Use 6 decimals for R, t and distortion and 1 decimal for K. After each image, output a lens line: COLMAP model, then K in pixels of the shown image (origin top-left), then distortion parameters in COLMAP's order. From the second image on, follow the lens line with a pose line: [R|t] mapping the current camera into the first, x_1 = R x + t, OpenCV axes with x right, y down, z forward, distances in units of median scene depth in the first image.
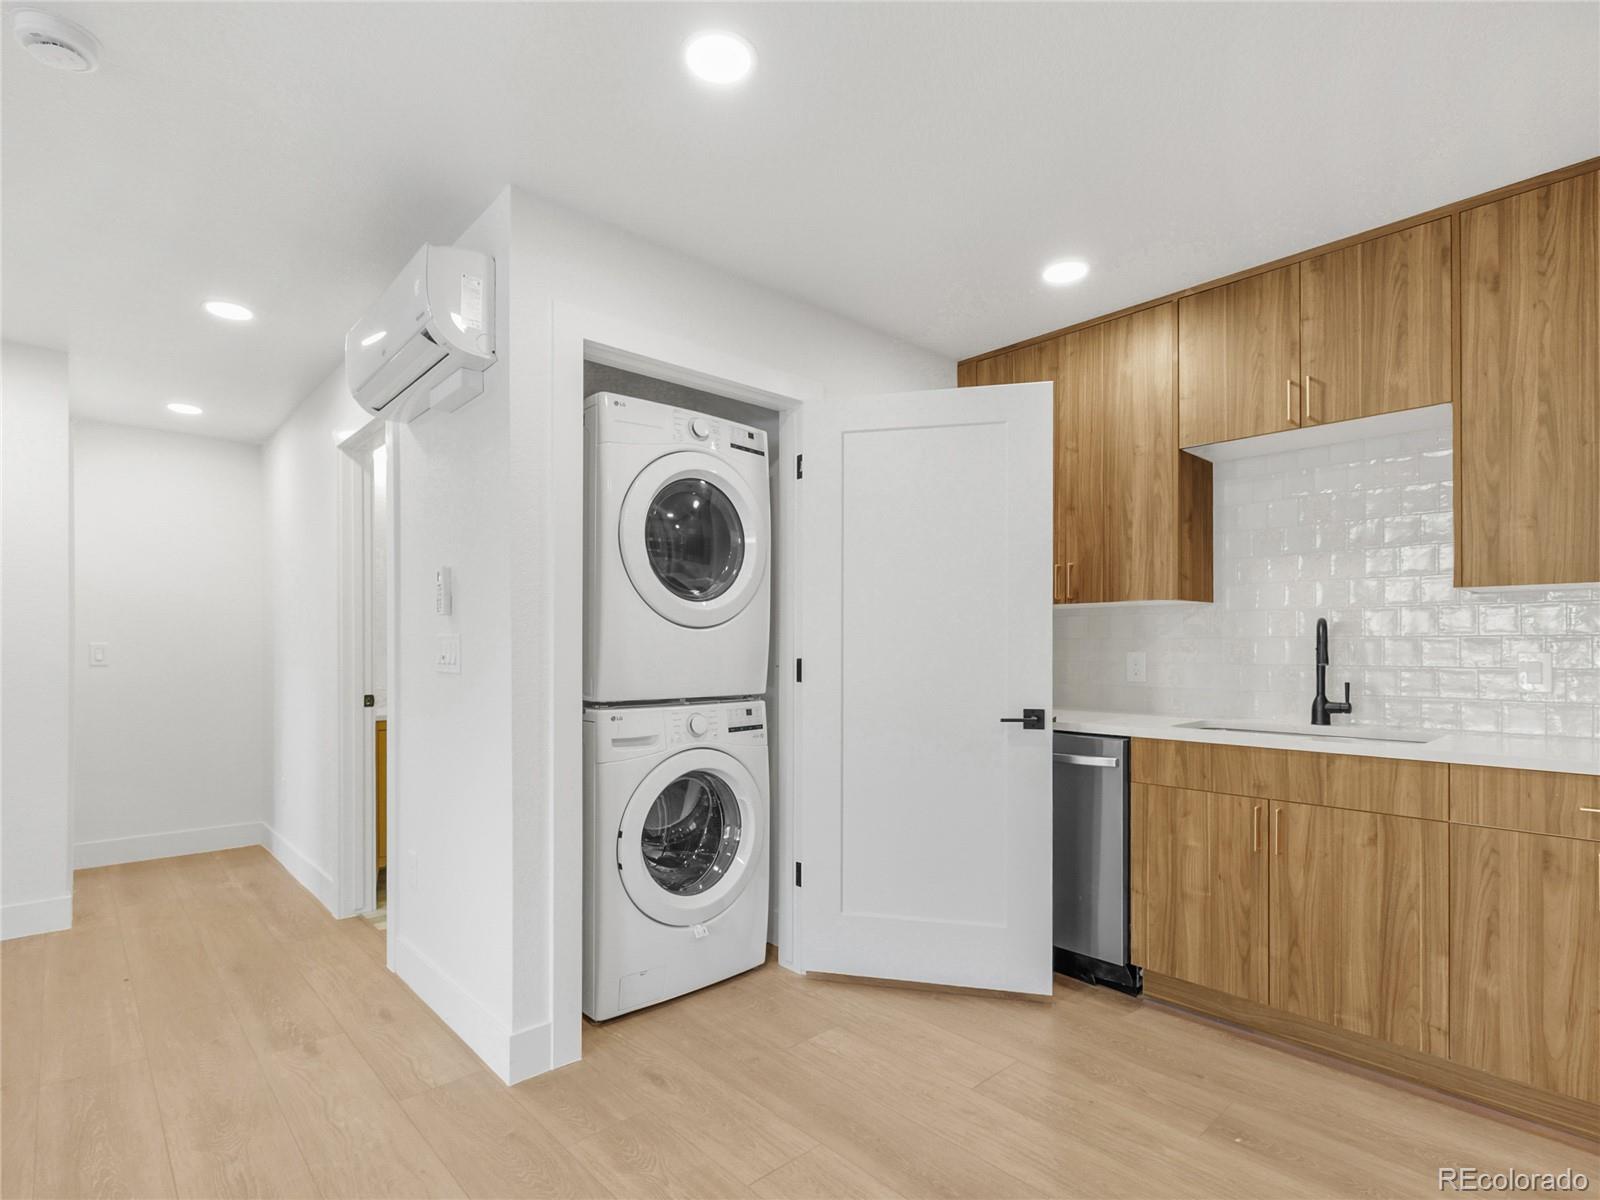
lens RADIAL K [[798.0, 0, 805.2], [0, 798.0, 644.2], [0, 0, 1]] dist [-0.001205, -0.000330]
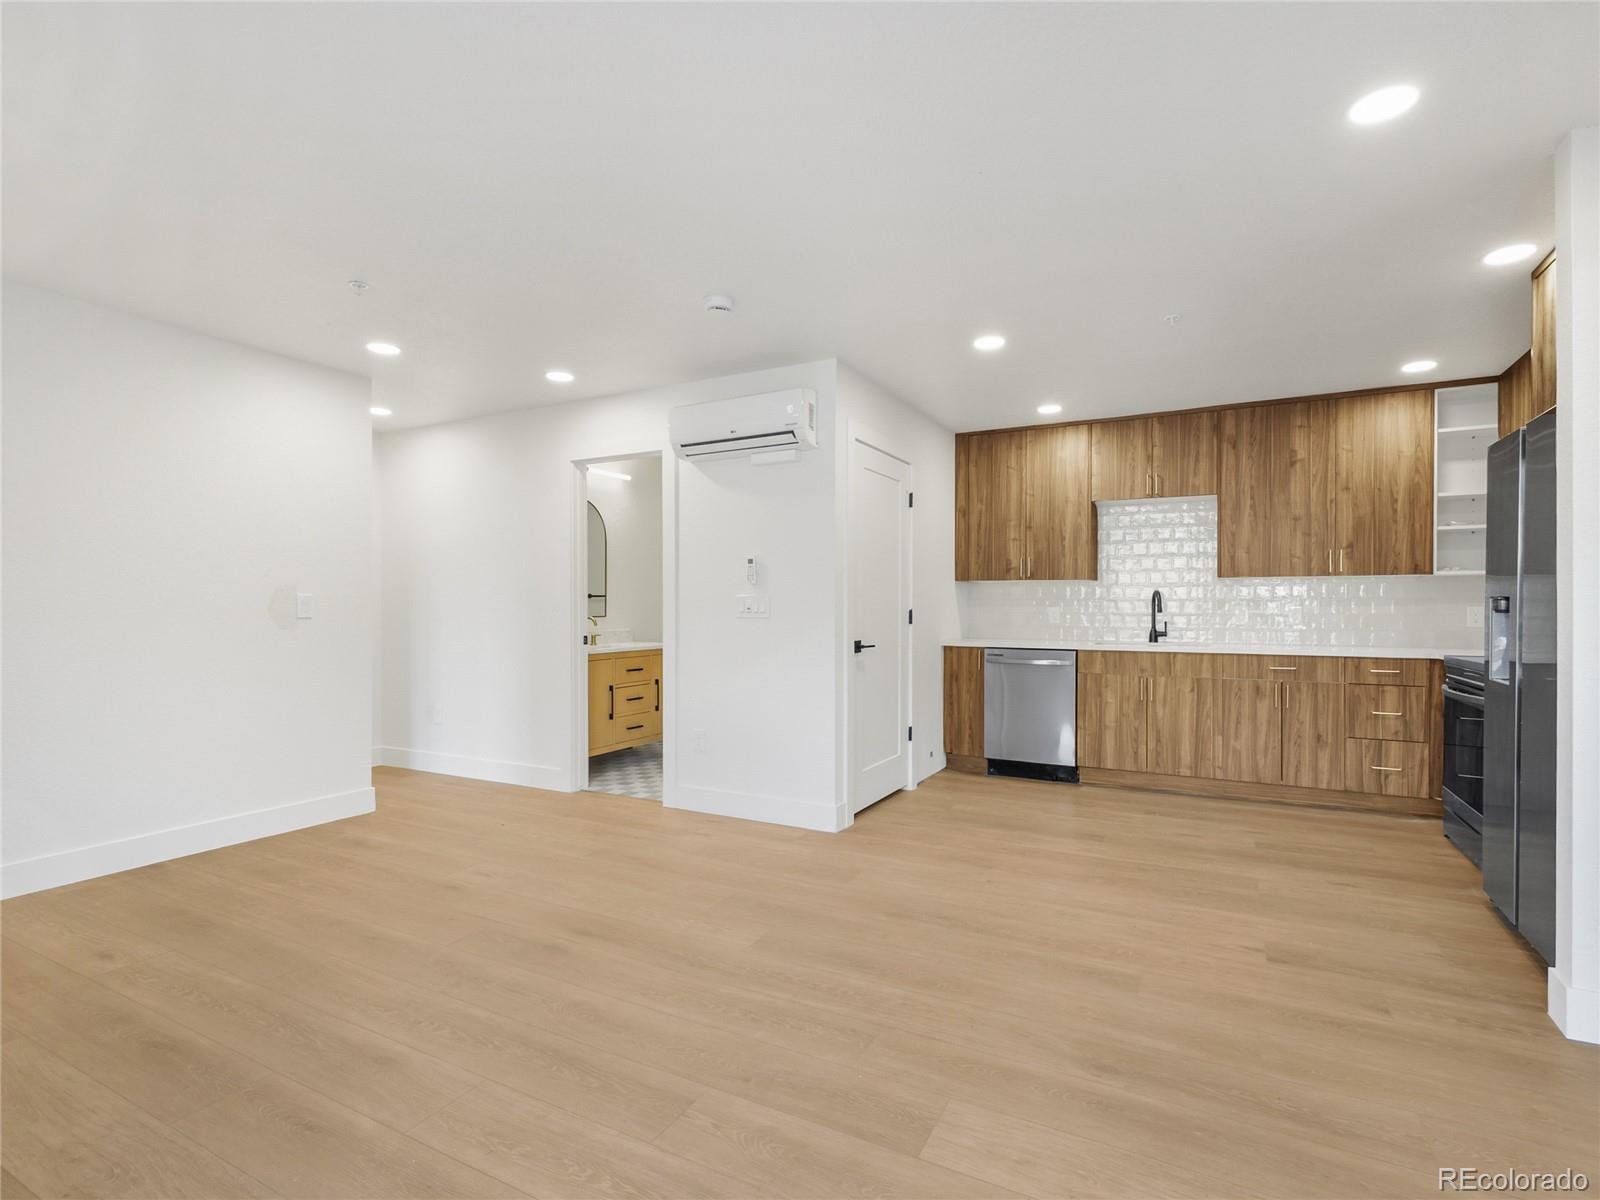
lens RADIAL K [[788.9, 0, 804.6], [0, 788.9, 610.2], [0, 0, 1]] dist [0.001331, 0.000309]
pose [[0.944265, -0.002683, 0.329176, -0.992473], [-0.000487, 0.999954, 0.009549, 0.000002], [-0.329187, -0.009177, 0.944220, -0.699535]]
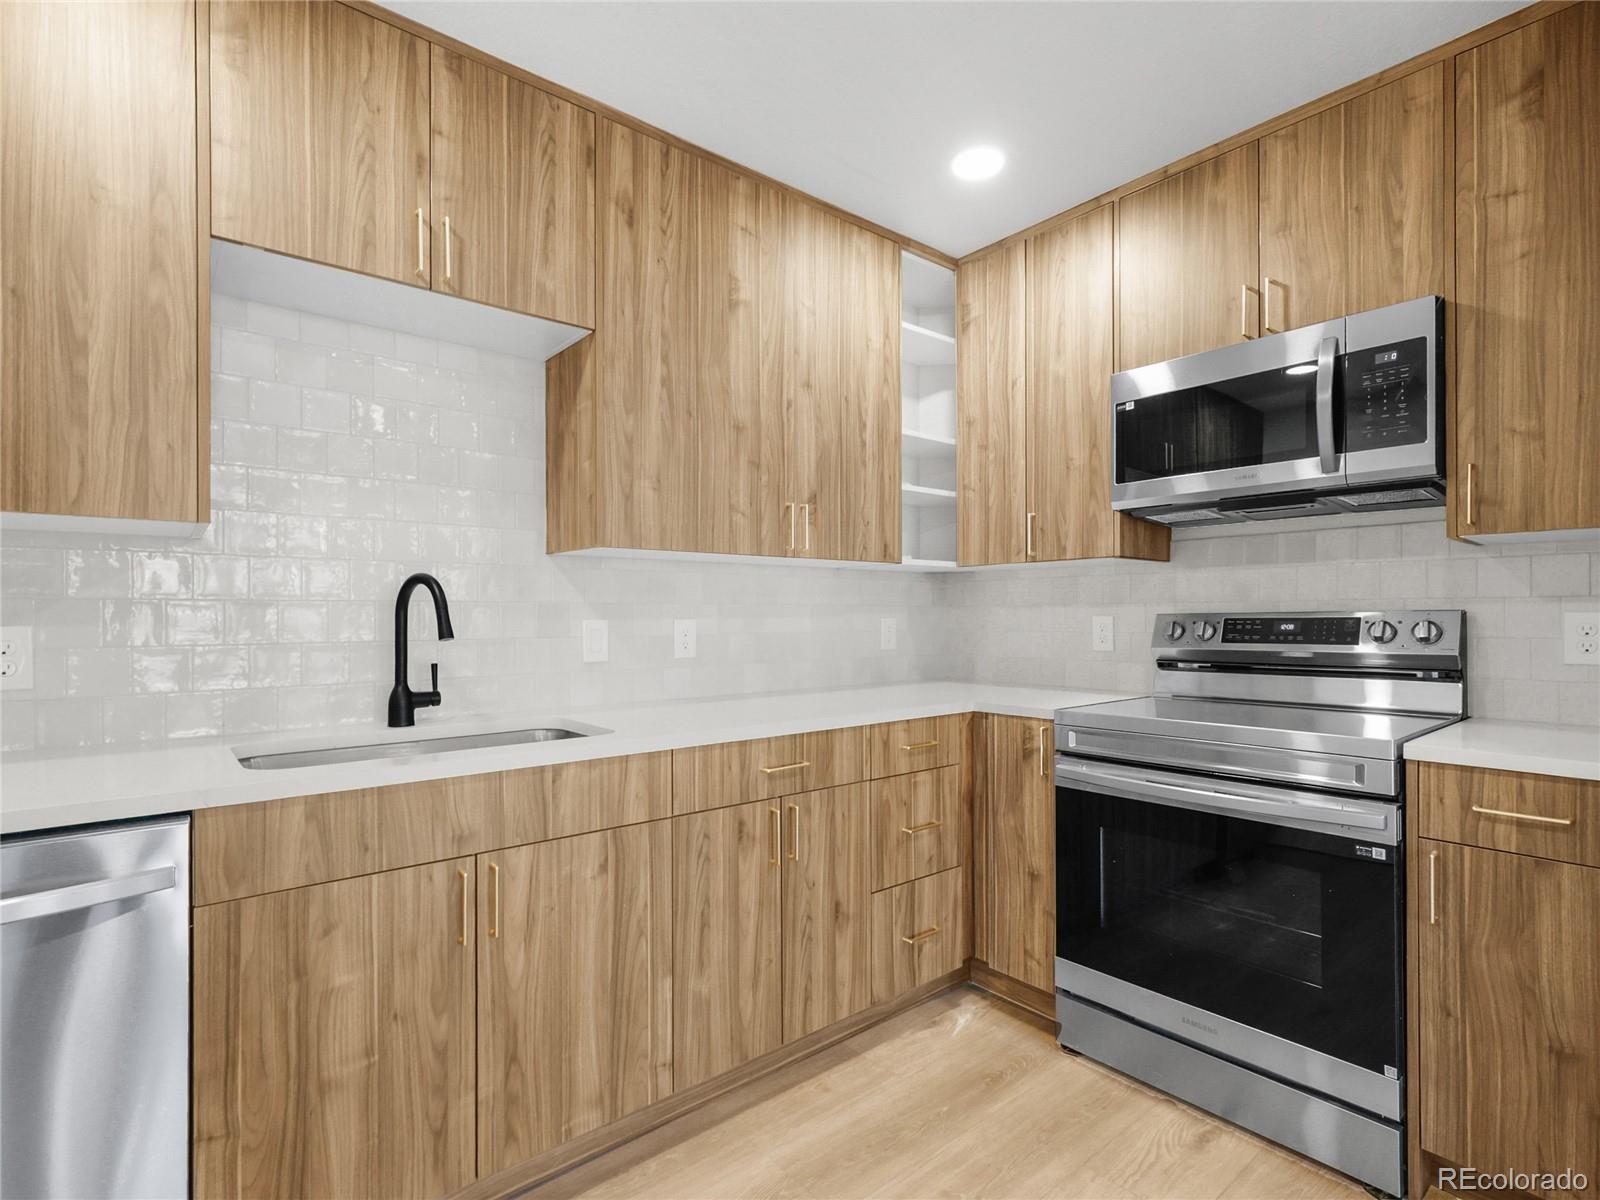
lens RADIAL K [[790.3, 0, 796.8], [0, 790.3, 614.9], [0, 0, 1]] dist [0.002429, 0.000358]
pose [[0.056174, 0.000560, 0.998421, -0.031062], [0.001476, 0.999999, -0.000644, 0.005383], [-0.998420, 0.001510, 0.056173, 0.721400]]
